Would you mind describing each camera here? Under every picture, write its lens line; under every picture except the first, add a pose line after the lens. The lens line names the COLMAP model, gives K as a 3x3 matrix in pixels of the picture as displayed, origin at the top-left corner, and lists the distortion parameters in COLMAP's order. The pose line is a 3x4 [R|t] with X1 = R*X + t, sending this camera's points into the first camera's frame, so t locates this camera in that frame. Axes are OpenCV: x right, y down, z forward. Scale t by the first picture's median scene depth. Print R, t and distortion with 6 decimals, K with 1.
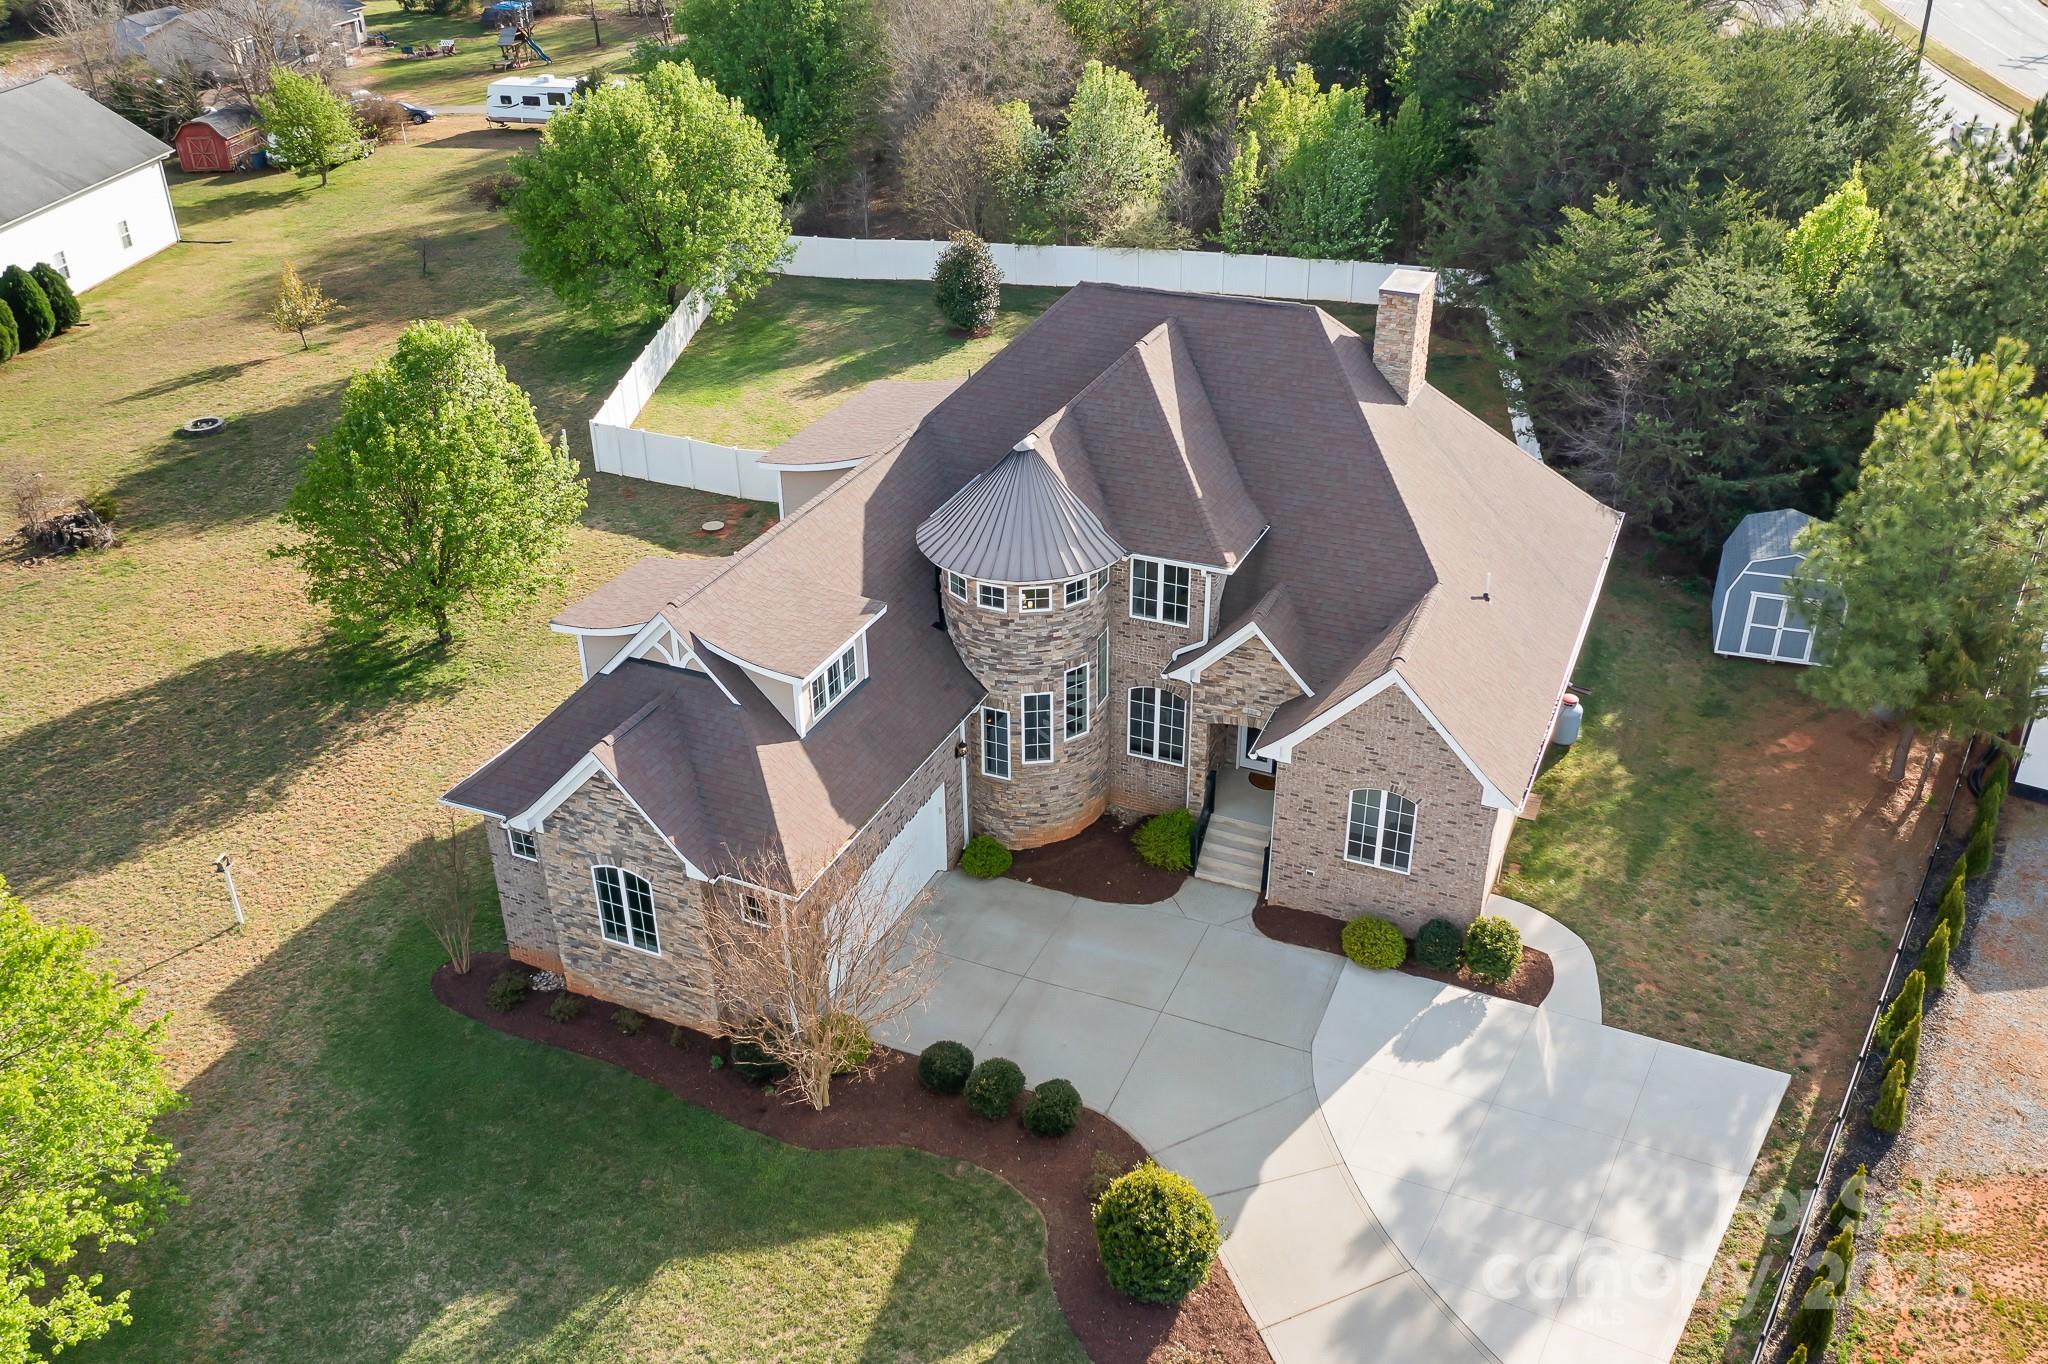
lens RADIAL K [[1649.7, 0, 1041.9], [0, 1649.7, 697.8], [0, 0, 1]] dist [-0.030857, 0.007430]
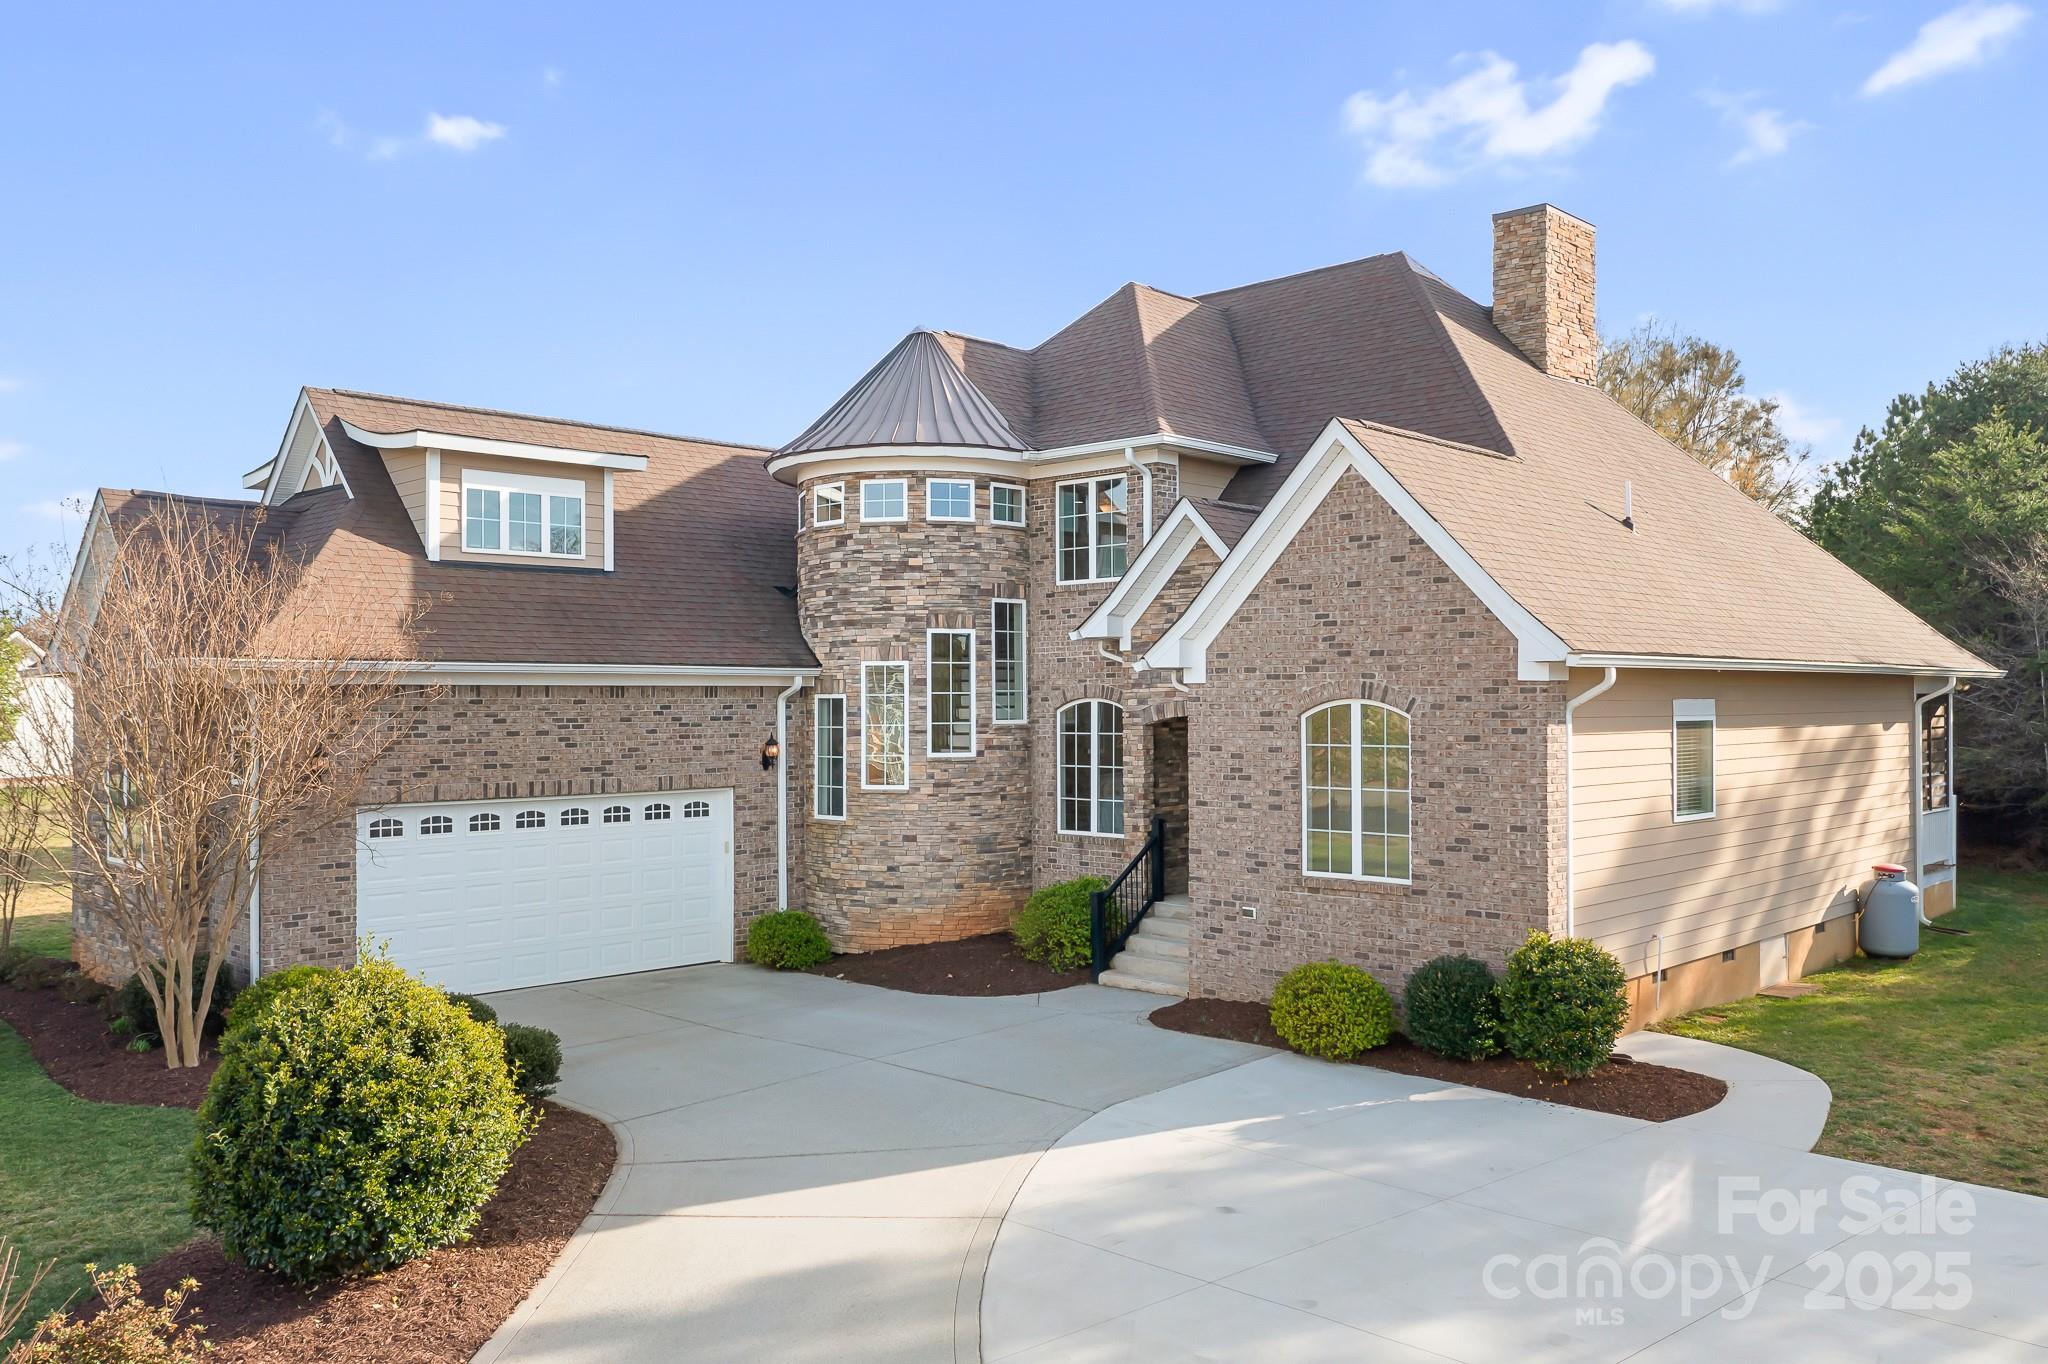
lens RADIAL K [[1649.7, 0, 1022.3], [0, 1649.7, 691.2], [0, 0, 1]] dist [-0.030857, 0.007430]
pose [[0.937415, 0.004063, -0.348190, 0.272381], [-0.177286, 0.866200, -0.467190, 0.299147], [0.299704, 0.499681, 0.812709, 0.495514]]
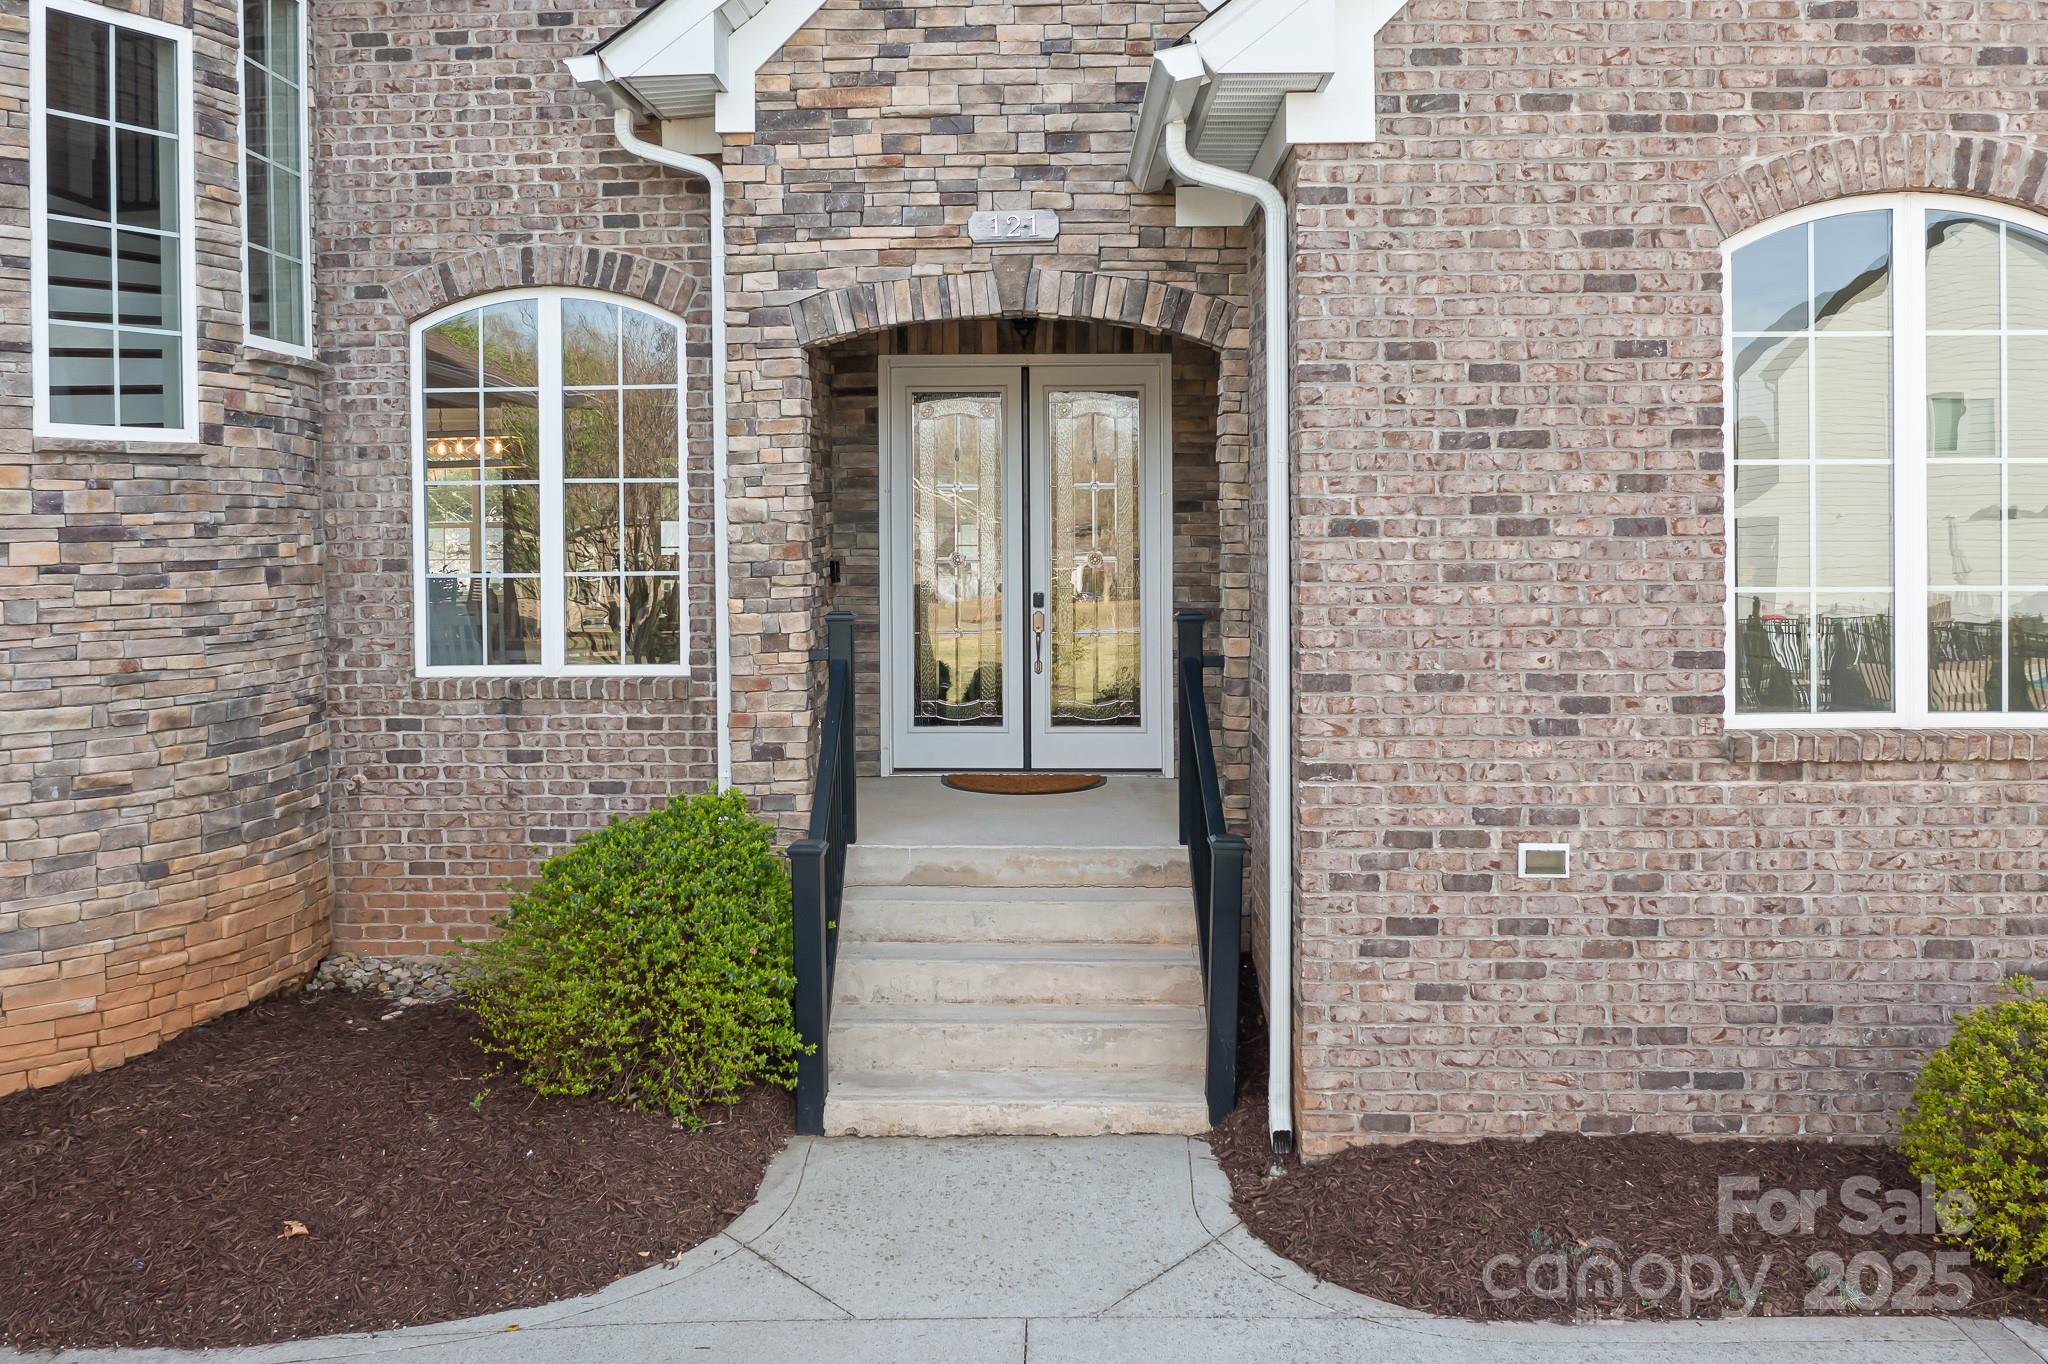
lens RADIAL K [[1649.7, 0, 1023.6], [0, 1649.7, 552.4], [0, 0, 1]] dist [-0.030857, 0.007430]
pose [[0.924895, -0.004358, 0.380198, 0.046582], [0.188663, 0.873416, -0.448945, 0.141323], [-0.330114, 0.486956, 0.808640, 0.842707]]
